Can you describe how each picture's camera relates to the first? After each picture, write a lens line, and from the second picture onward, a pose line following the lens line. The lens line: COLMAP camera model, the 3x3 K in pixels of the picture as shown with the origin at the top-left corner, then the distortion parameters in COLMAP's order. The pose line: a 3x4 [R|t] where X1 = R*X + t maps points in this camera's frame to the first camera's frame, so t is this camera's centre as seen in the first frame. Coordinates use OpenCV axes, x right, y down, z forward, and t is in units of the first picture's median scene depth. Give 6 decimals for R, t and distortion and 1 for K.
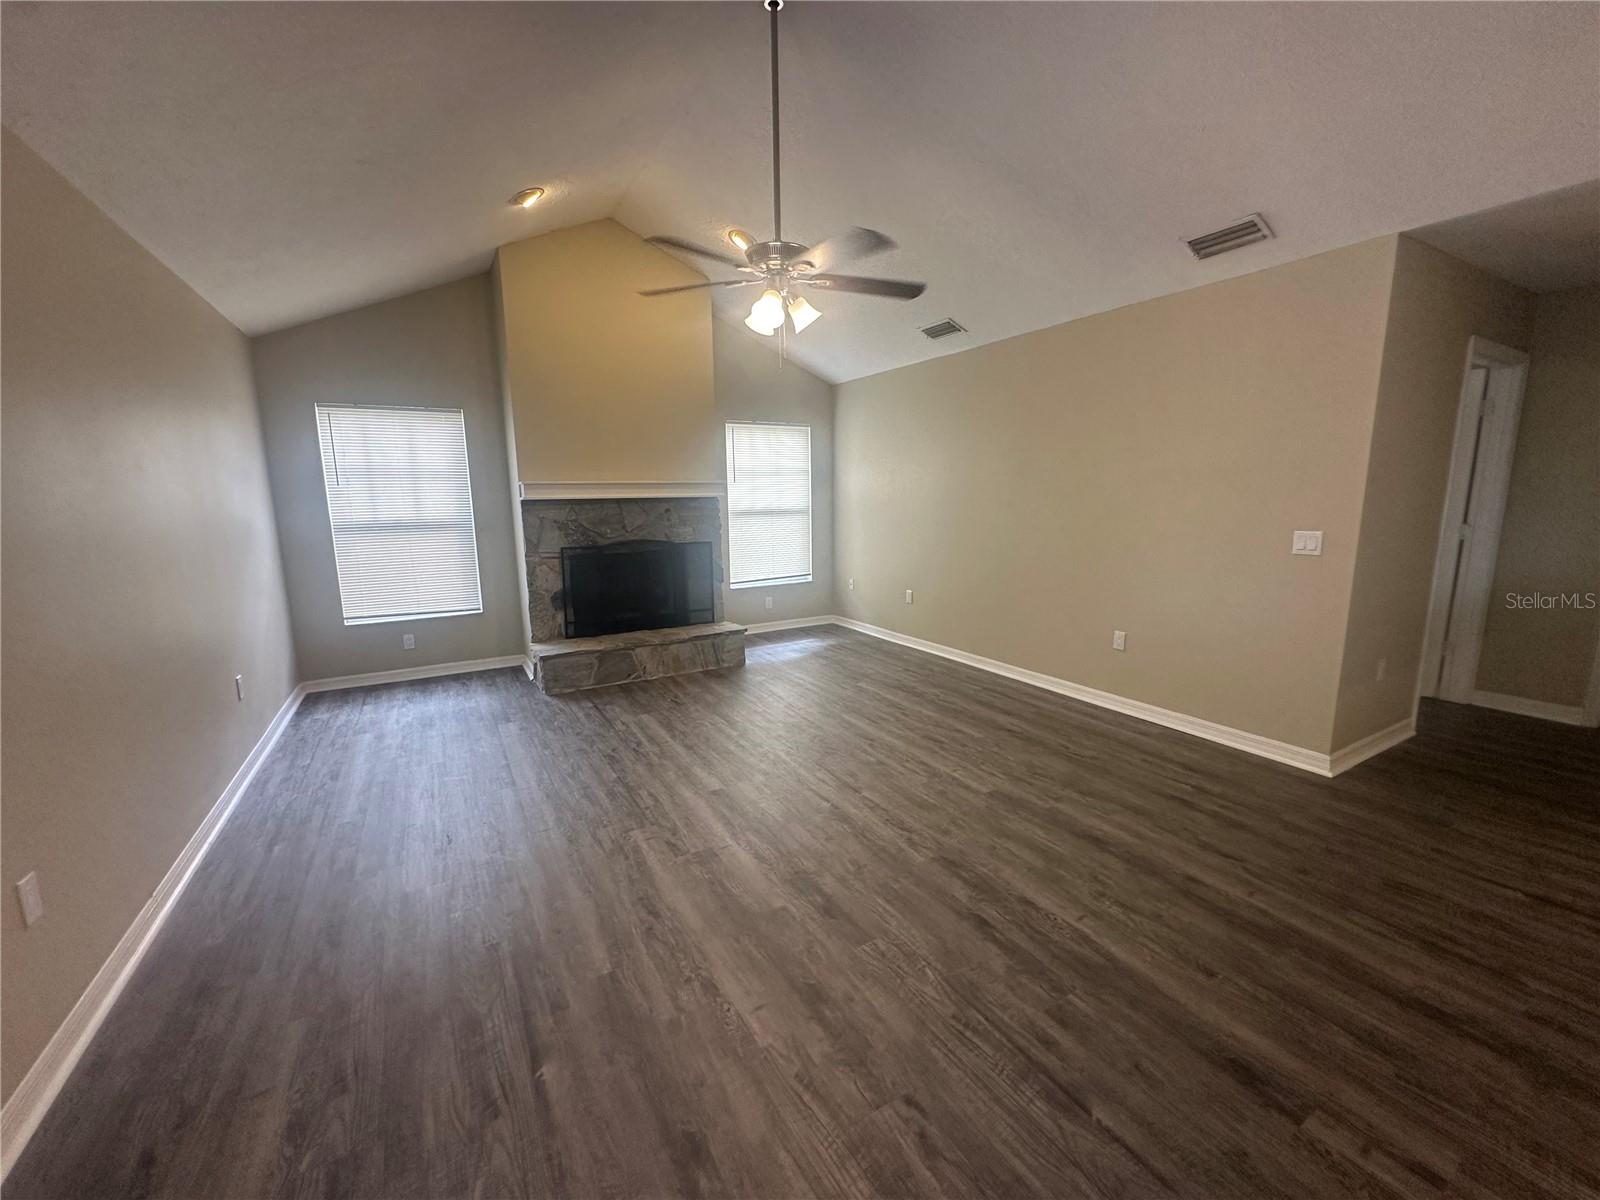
lens RADIAL K [[641.1, 0, 805.0], [0, 641.1, 600.9], [0, 0, 1]] dist [0.002722, 0.000241]
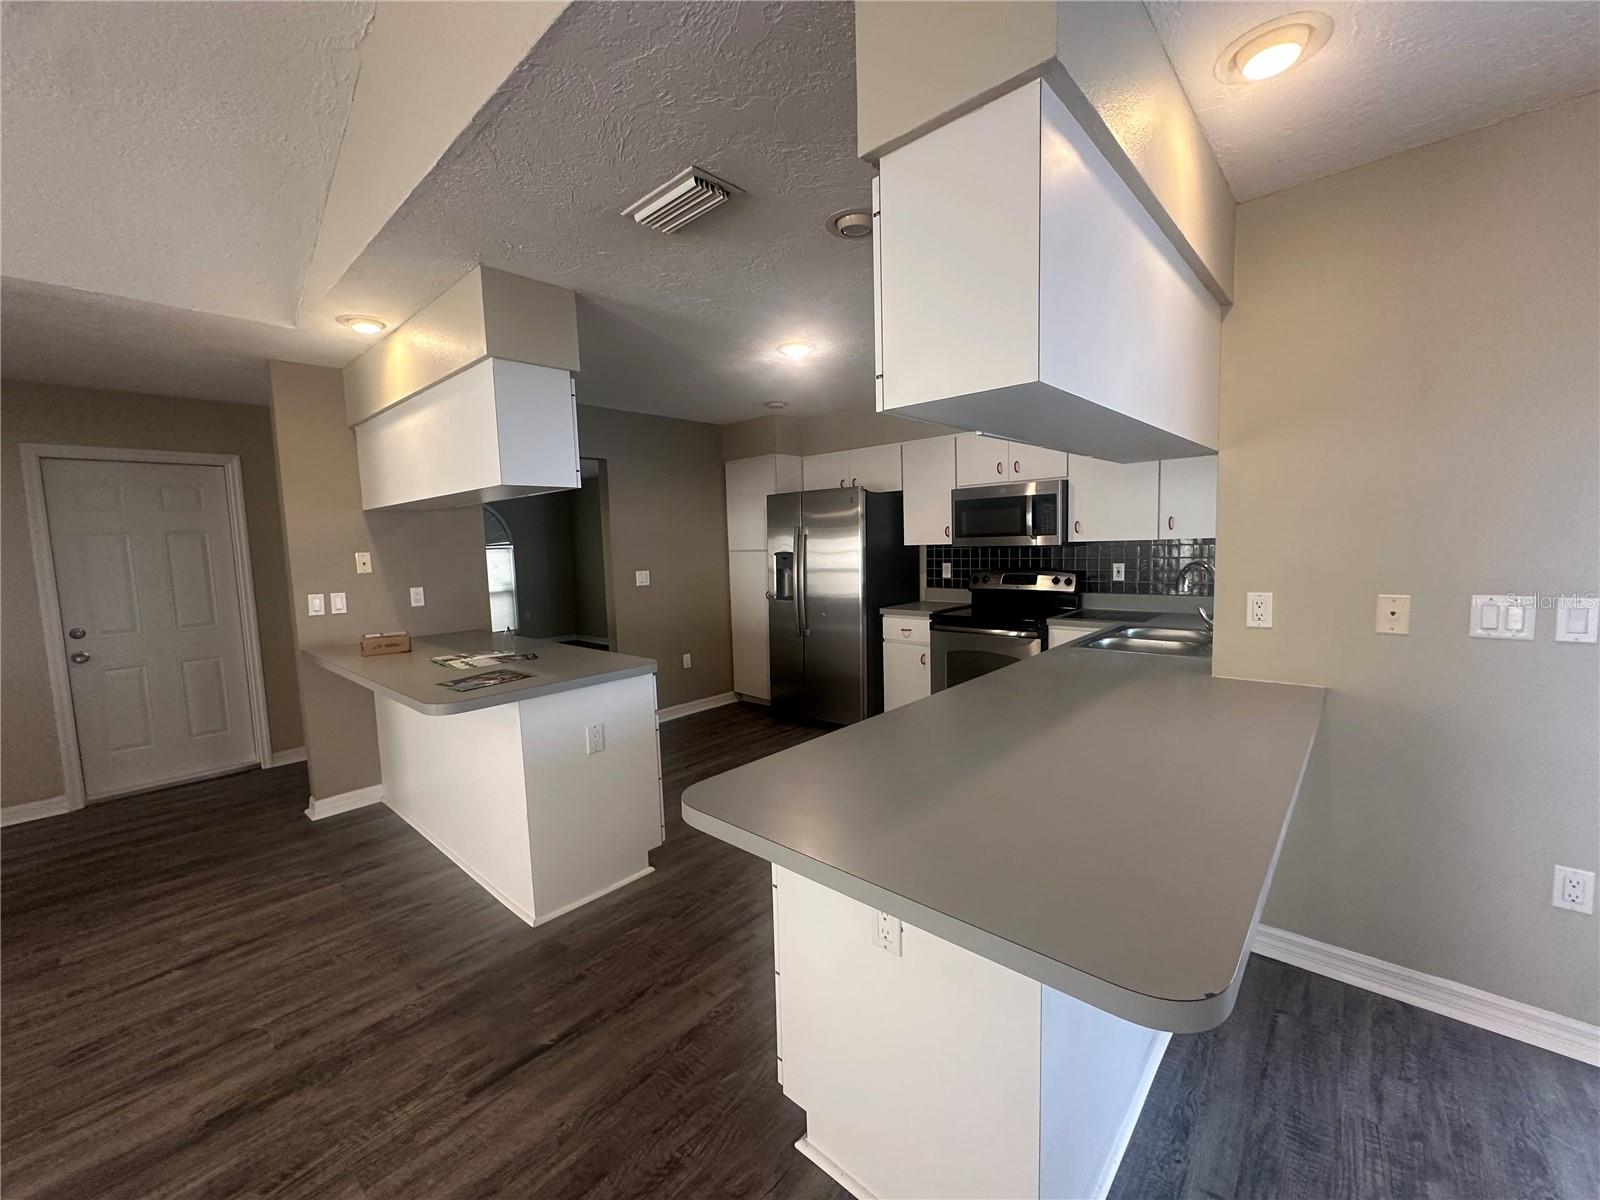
lens RADIAL K [[641.1, 0, 808.5], [0, 641.1, 600.5], [0, 0, 1]] dist [0.002722, 0.000241]
pose [[-0.306172, -0.056502, 0.950298, -0.122655], [0.196799, 0.972917, 0.121253, -0.037854], [-0.931412, 0.224142, -0.286760, 0.292242]]
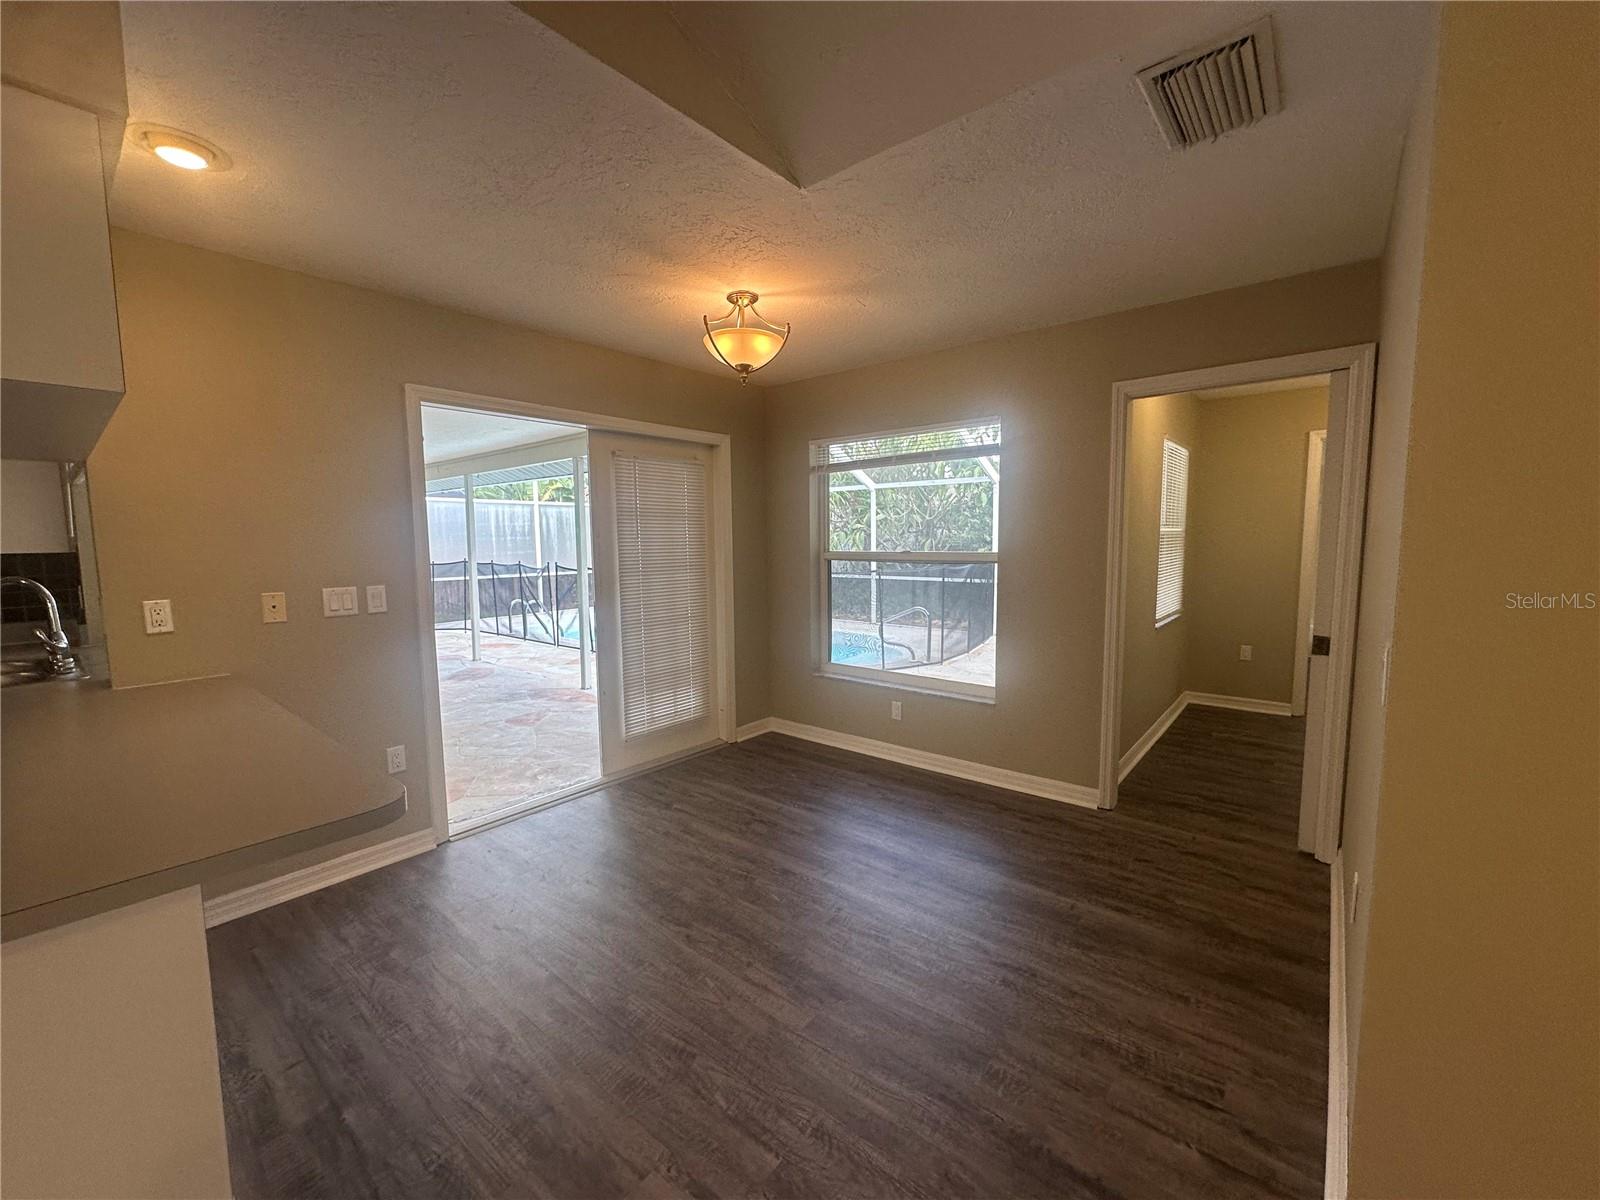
lens RADIAL K [[641.1, 0, 805.8], [0, 641.1, 595.1], [0, 0, 1]] dist [0.002722, 0.000241]
pose [[-0.938166, 0.062335, -0.340526, -0.025989], [-0.029202, 0.965900, 0.257264, -0.111866], [0.344951, 0.251300, -0.904354, 0.725768]]
